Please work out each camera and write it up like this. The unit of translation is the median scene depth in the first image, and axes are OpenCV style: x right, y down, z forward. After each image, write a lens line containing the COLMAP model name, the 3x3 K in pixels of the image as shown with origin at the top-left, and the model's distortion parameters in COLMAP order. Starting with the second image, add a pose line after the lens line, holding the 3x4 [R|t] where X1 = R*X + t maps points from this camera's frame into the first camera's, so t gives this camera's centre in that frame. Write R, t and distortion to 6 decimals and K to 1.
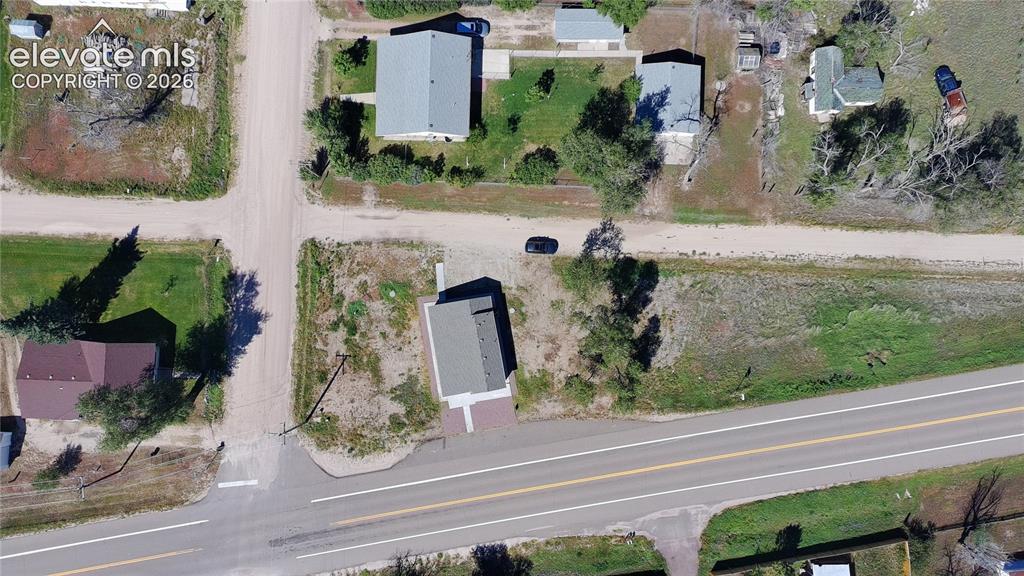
lens RADIAL K [[785.7, 0, 510.5], [0, 785.7, 283.2], [0, 0, 1]] dist [0.067578, -0.050739]
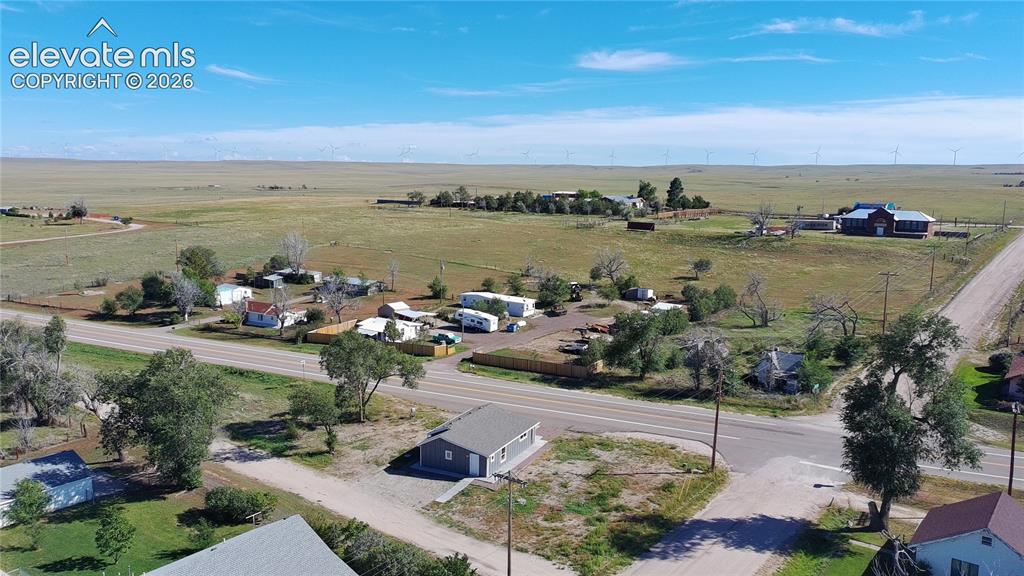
lens RADIAL K [[785.7, 0, 510.5], [0, 785.7, 283.2], [0, 0, 1]] dist [0.067578, -0.050739]
pose [[-0.812836, -0.088695, 0.575700, -0.517560], [0.581990, -0.082619, 0.808988, -0.526839], [-0.024190, 0.992626, 0.118776, 0.735727]]
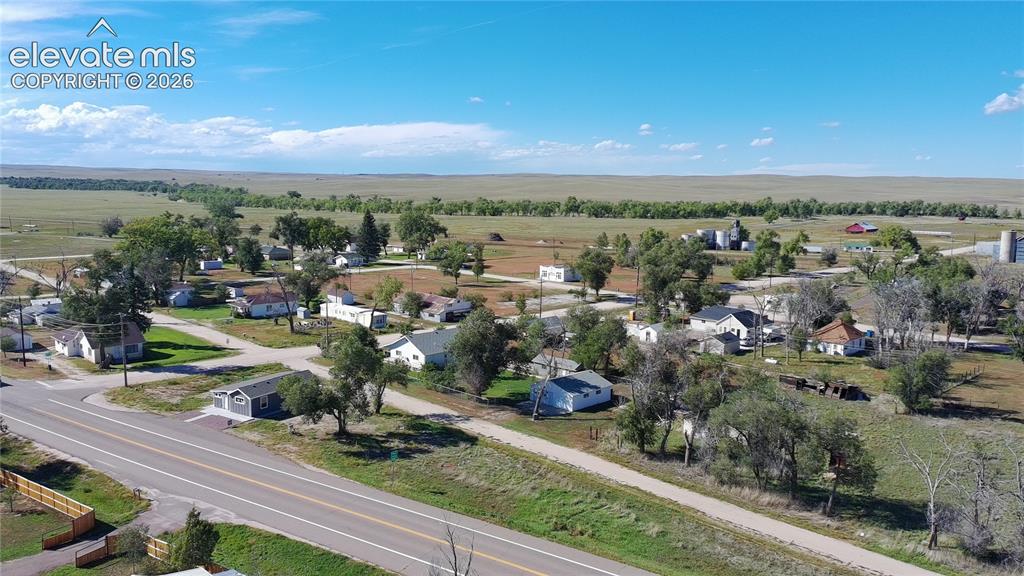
lens RADIAL K [[785.7, 0, 510.5], [0, 785.7, 283.2], [0, 0, 1]] dist [0.067578, -0.050739]
pose [[0.725663, 0.092369, -0.681822, 0.860322], [-0.687989, 0.110645, -0.717237, 0.582408], [0.009190, 0.989558, 0.143839, 0.701611]]
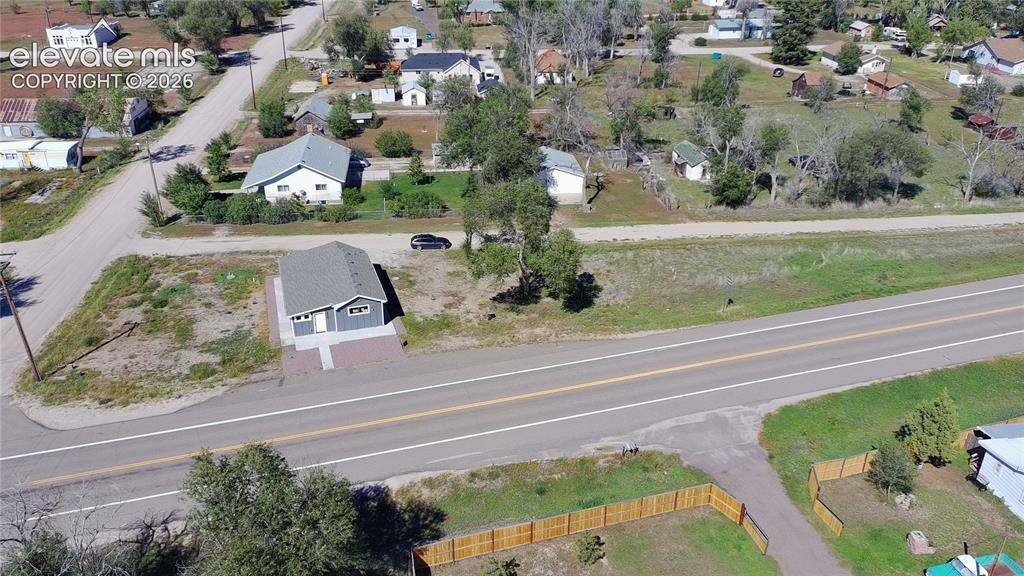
lens RADIAL K [[785.7, 0, 510.5], [0, 785.7, 283.2], [0, 0, 1]] dist [0.067578, -0.050739]
pose [[0.989773, -0.059212, 0.129783, 0.012678], [0.142363, 0.467934, -0.872221, 0.701698], [-0.009084, 0.881777, 0.471578, 0.654721]]
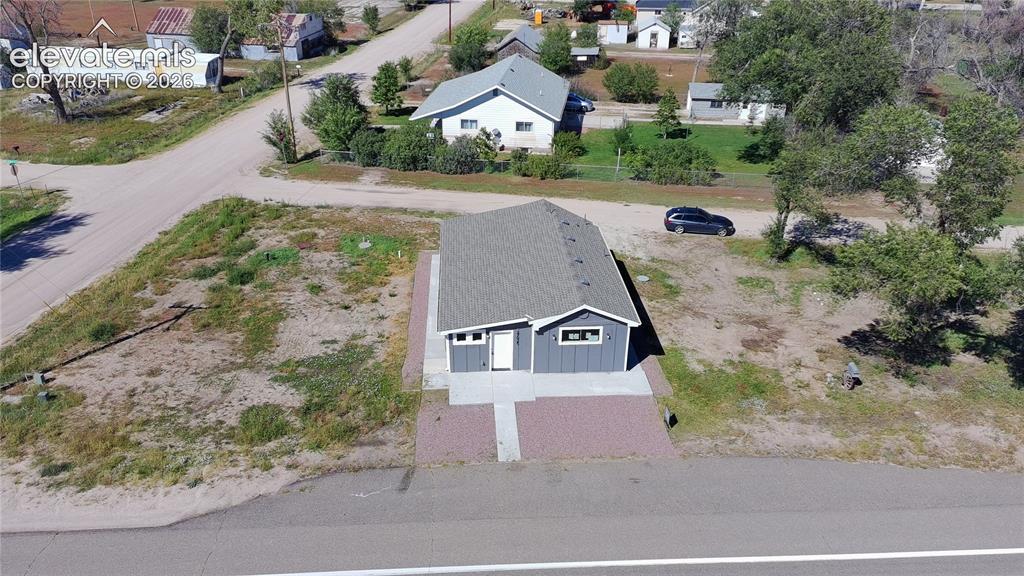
lens RADIAL K [[785.7, 0, 510.5], [0, 785.7, 283.2], [0, 0, 1]] dist [0.067578, -0.050739]
pose [[0.994237, 0.053434, -0.092936, -0.027703], [-0.107159, 0.470893, -0.875658, 0.399866], [-0.003028, 0.880571, 0.473905, 0.812251]]
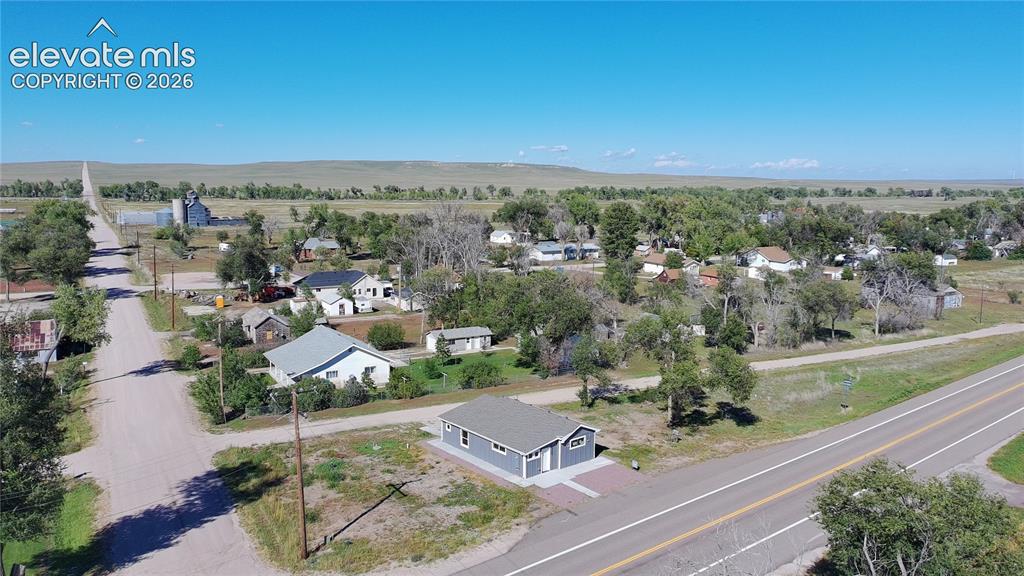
lens RADIAL K [[785.7, 0, 510.5], [0, 785.7, 283.2], [0, 0, 1]] dist [0.067578, -0.050739]
pose [[0.860716, -0.063756, 0.505078, -0.380309], [0.508709, 0.145912, -0.848484, 0.613995], [-0.019601, 0.987241, 0.158022, 0.758353]]
